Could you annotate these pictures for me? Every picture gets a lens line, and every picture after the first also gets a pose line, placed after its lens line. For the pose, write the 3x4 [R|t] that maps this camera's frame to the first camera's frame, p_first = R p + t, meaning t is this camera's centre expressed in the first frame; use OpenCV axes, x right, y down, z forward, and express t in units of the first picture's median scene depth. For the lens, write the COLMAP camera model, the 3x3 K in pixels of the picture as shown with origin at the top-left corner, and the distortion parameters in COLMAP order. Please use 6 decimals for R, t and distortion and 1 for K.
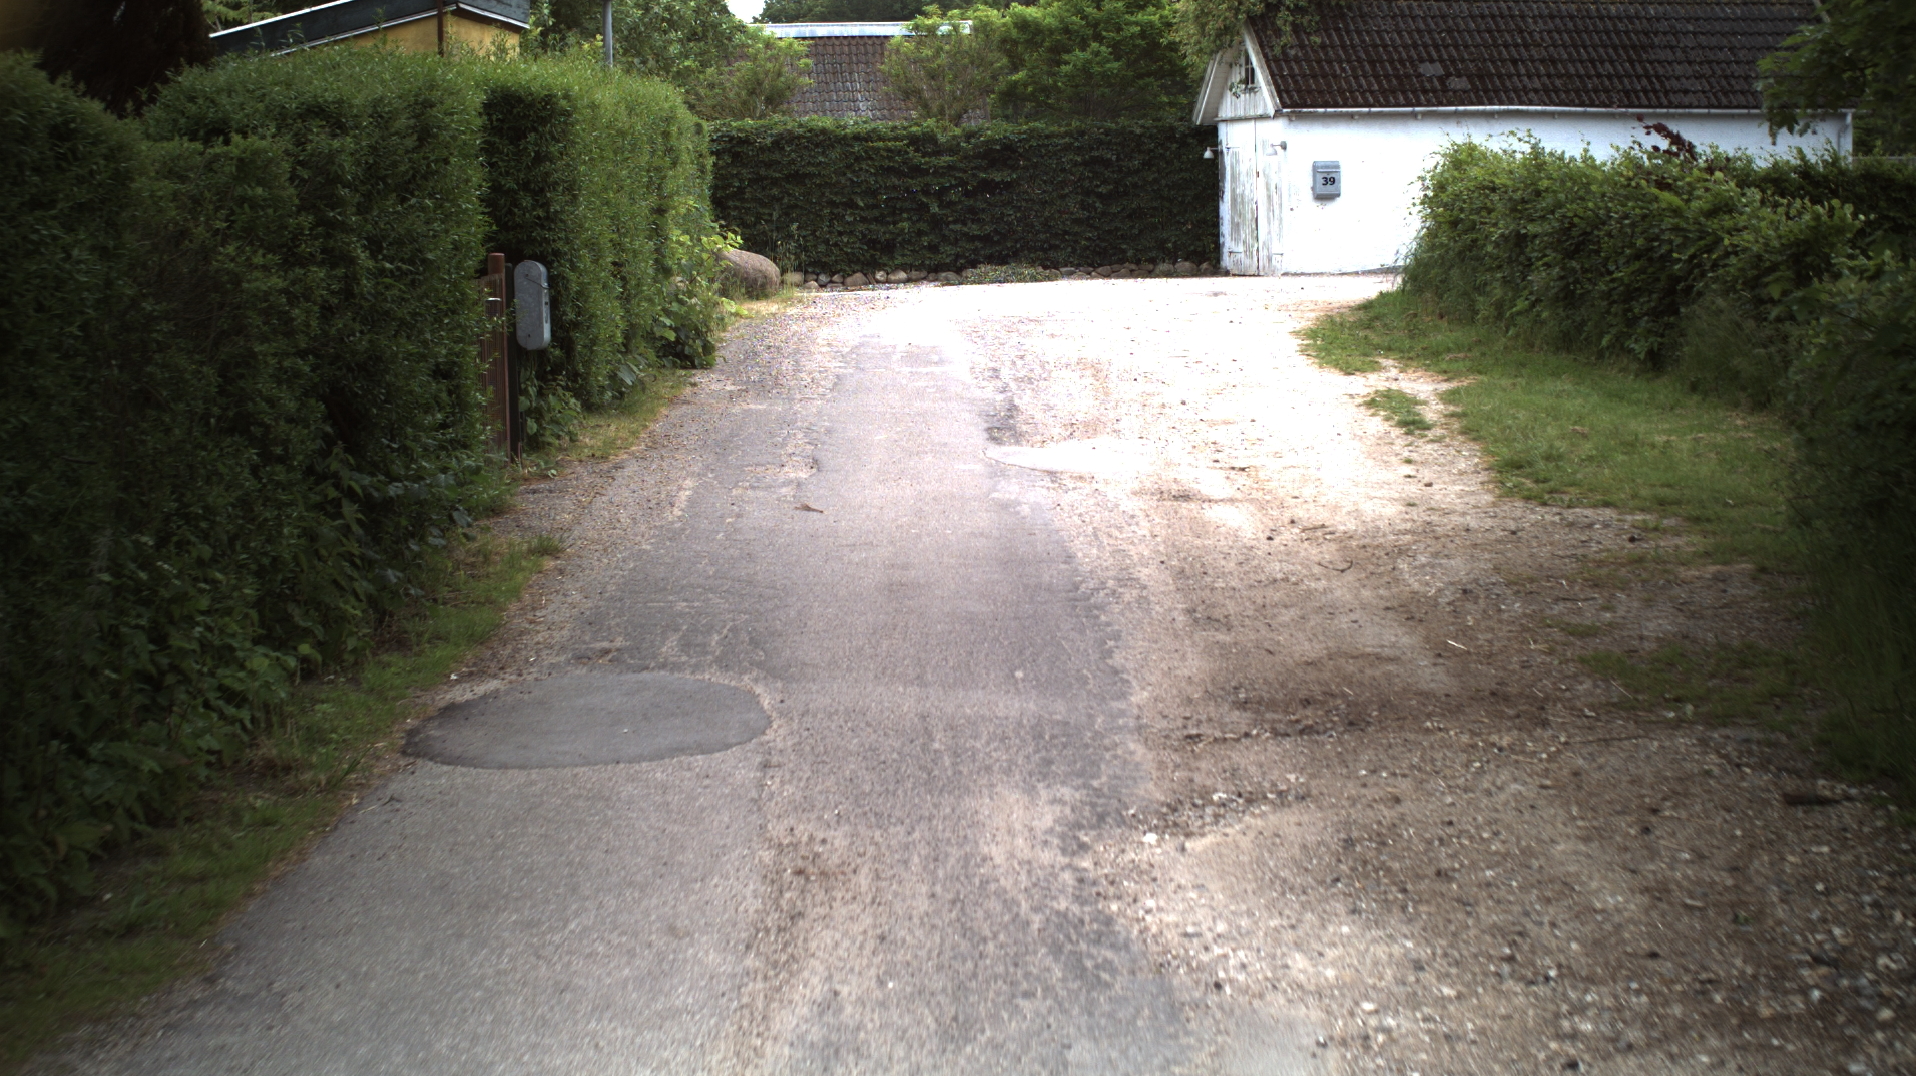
lens RADIAL K [[3127.5, 0, 958.0], [0, 3127.5, 538.0], [0, 0, 1]] dist [-0.290825, 0.305770]
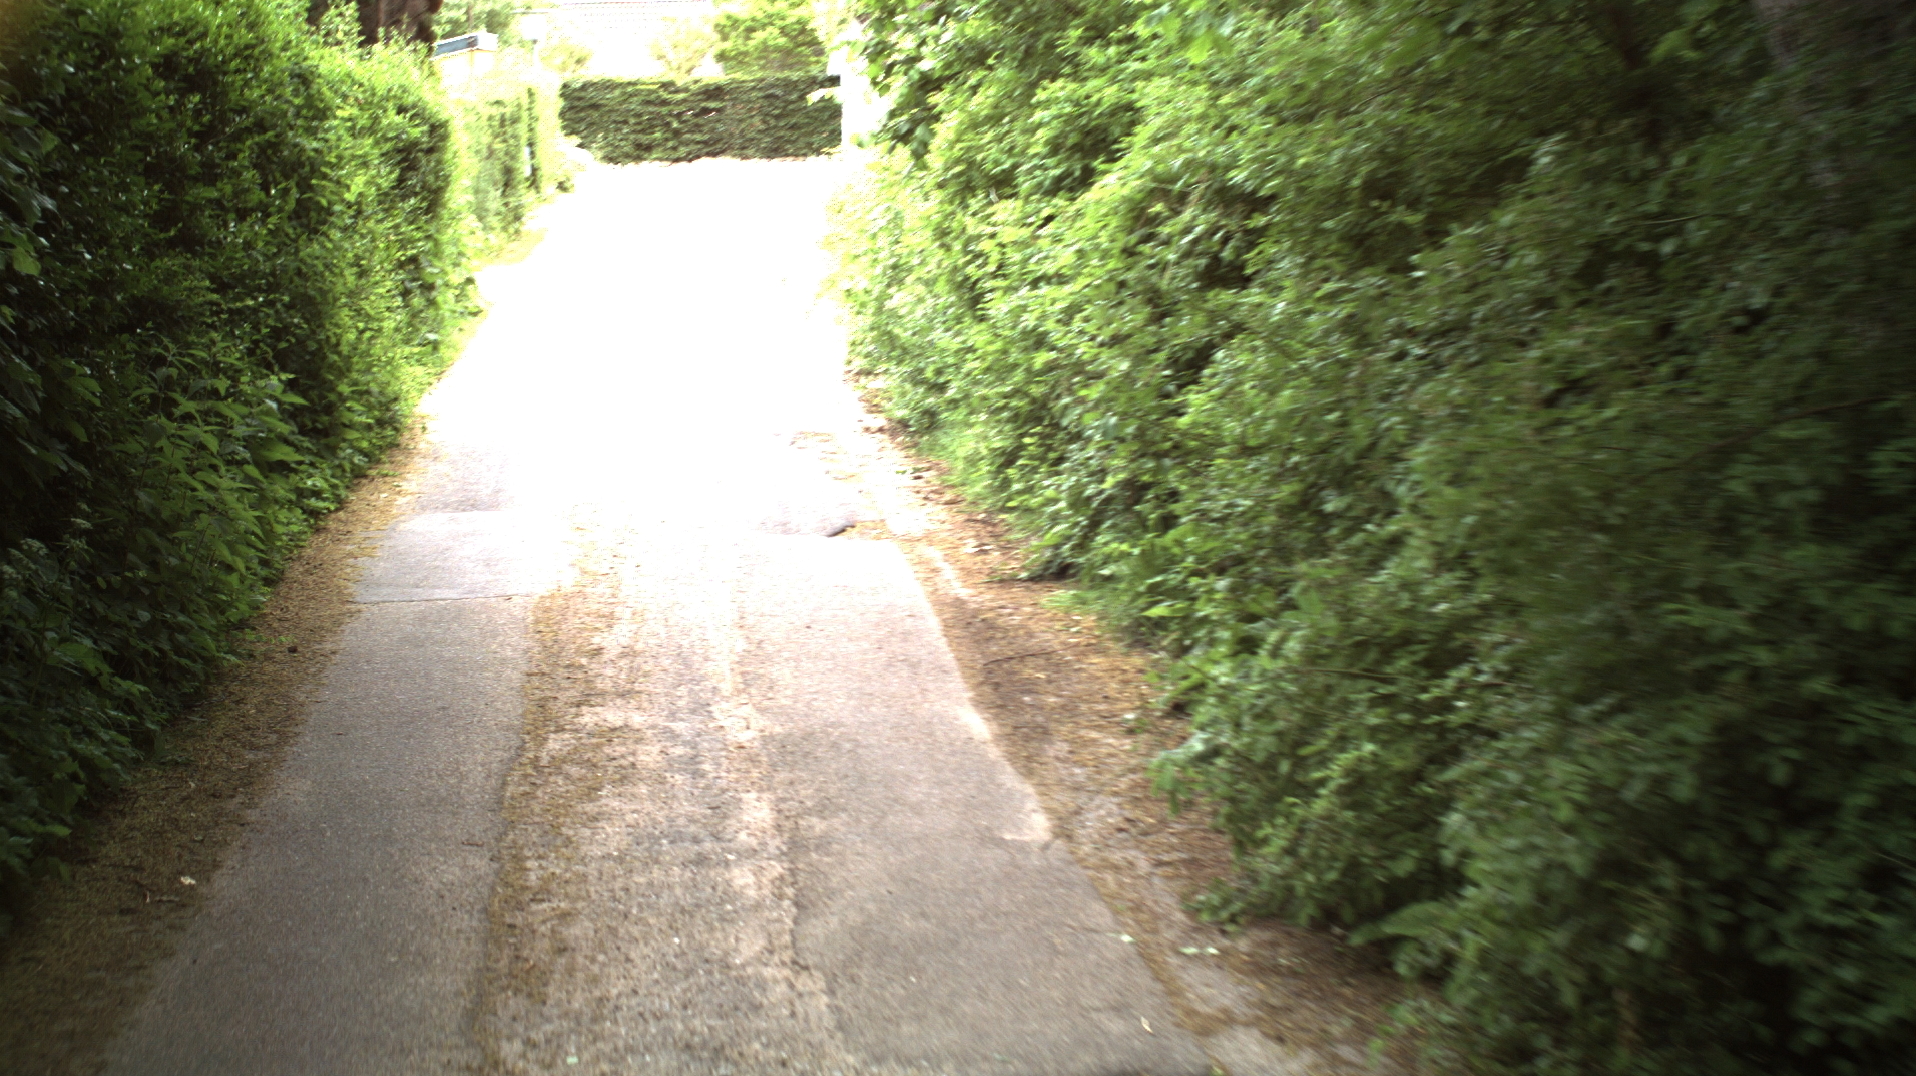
lens RADIAL K [[3127.5, 0, 958.0], [0, 3127.5, 538.0], [0, 0, 1]] dist [-0.290825, 0.305770]
pose [[0.997121, -0.008258, 0.075376, 0.017004], [0.006138, 0.999580, 0.028324, 0.076008], [-0.075578, -0.027780, 0.996753, -0.738882]]
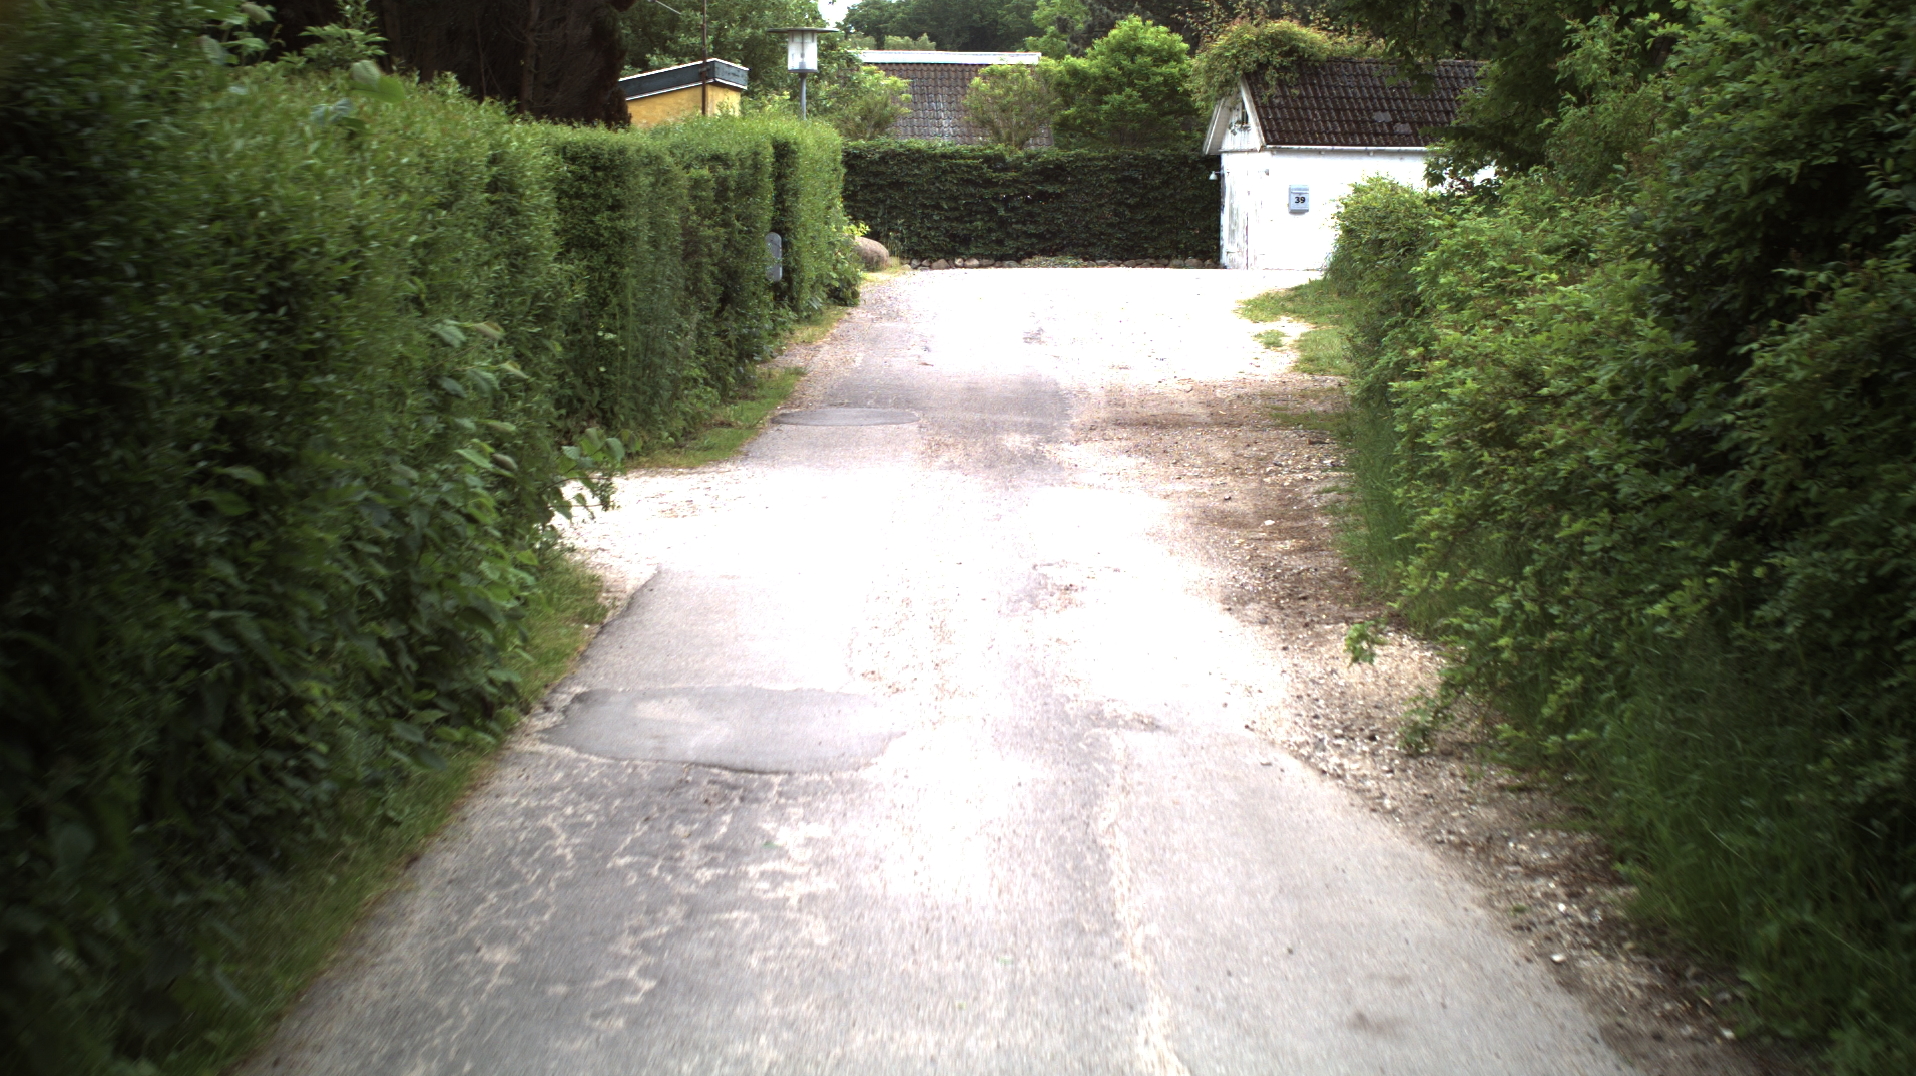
lens RADIAL K [[3127.5, 0, 958.0], [0, 3127.5, 538.0], [0, 0, 1]] dist [-0.290825, 0.305770]
pose [[0.999313, 0.031276, -0.019885, 0.004601], [-0.031301, 0.999510, -0.000952, 0.033681], [0.019846, 0.001574, 0.999802, -0.315417]]
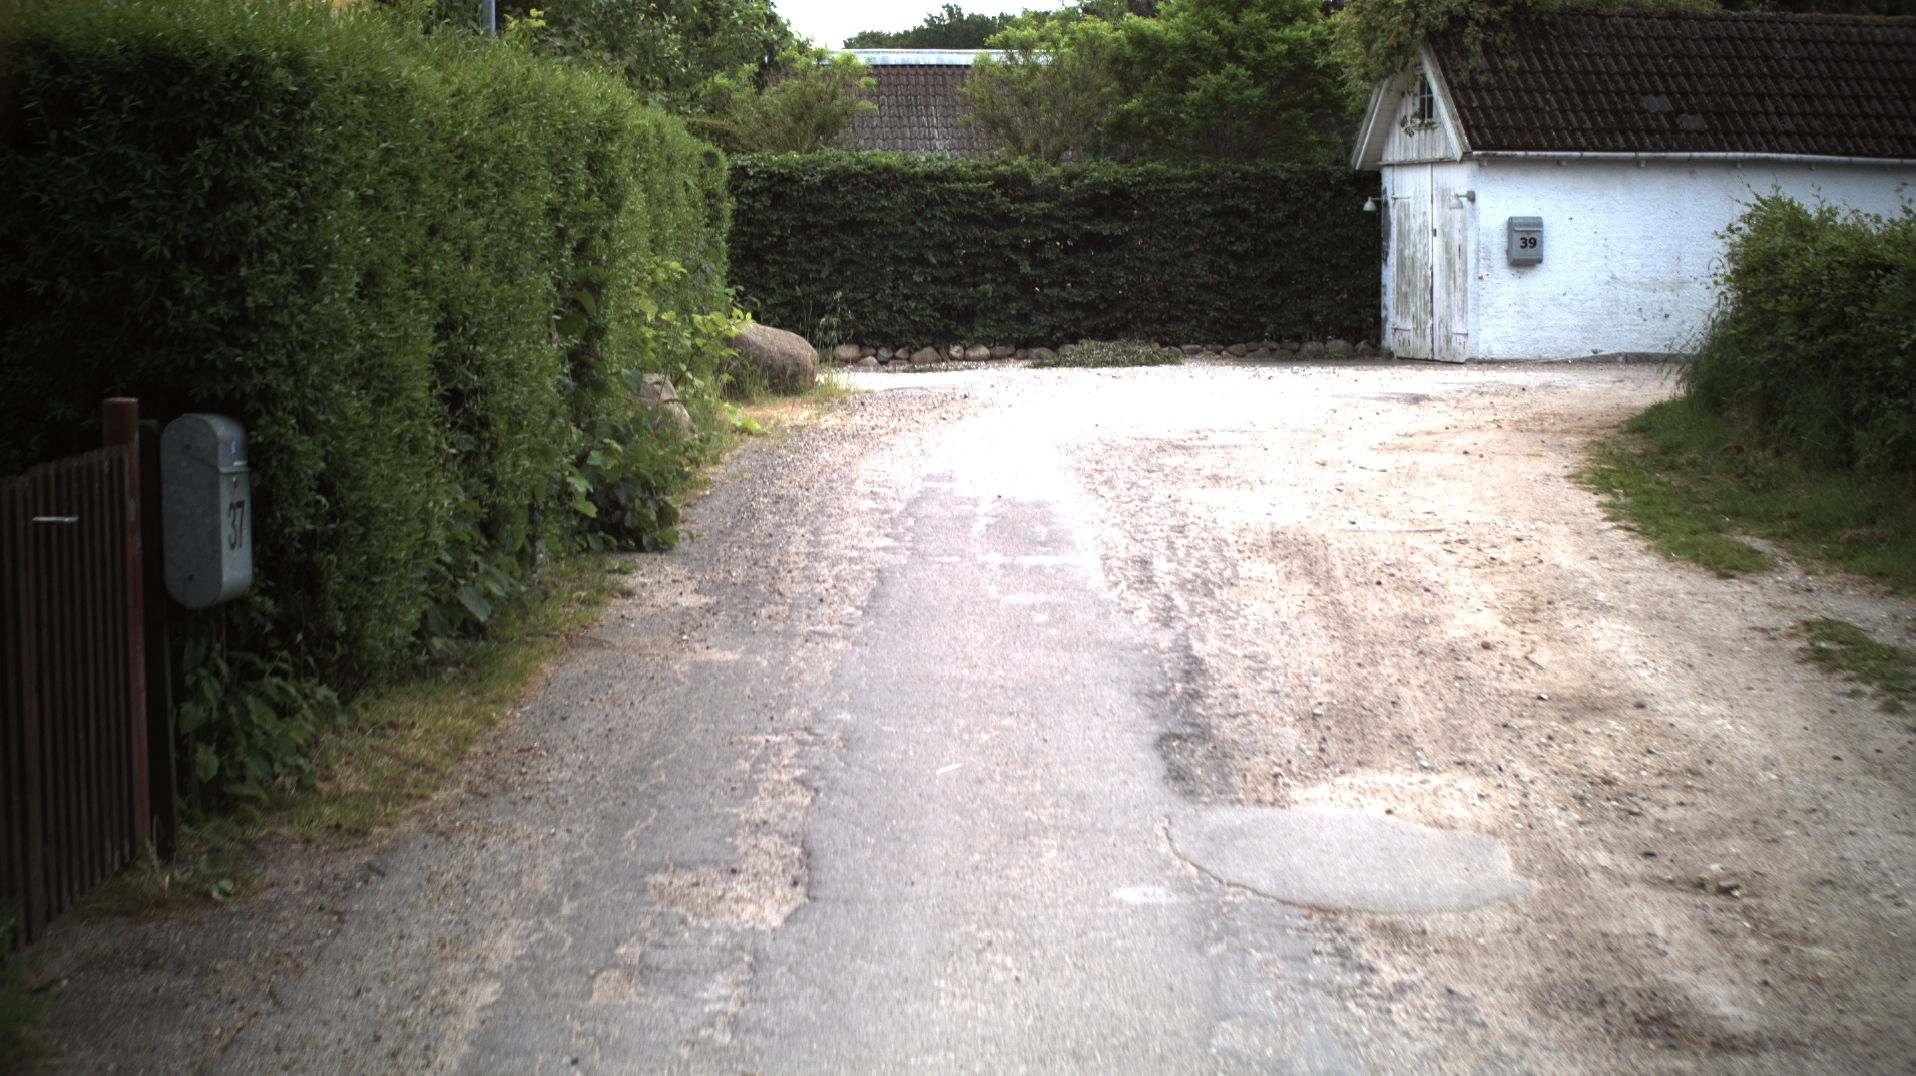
lens RADIAL K [[3127.5, 0, 958.0], [0, 3127.5, 538.0], [0, 0, 1]] dist [-0.290825, 0.305770]
pose [[0.999556, 0.018932, -0.023021, -0.005289], [-0.019267, 0.999711, -0.014398, -0.025694], [0.022742, 0.014835, 0.999631, 0.210616]]
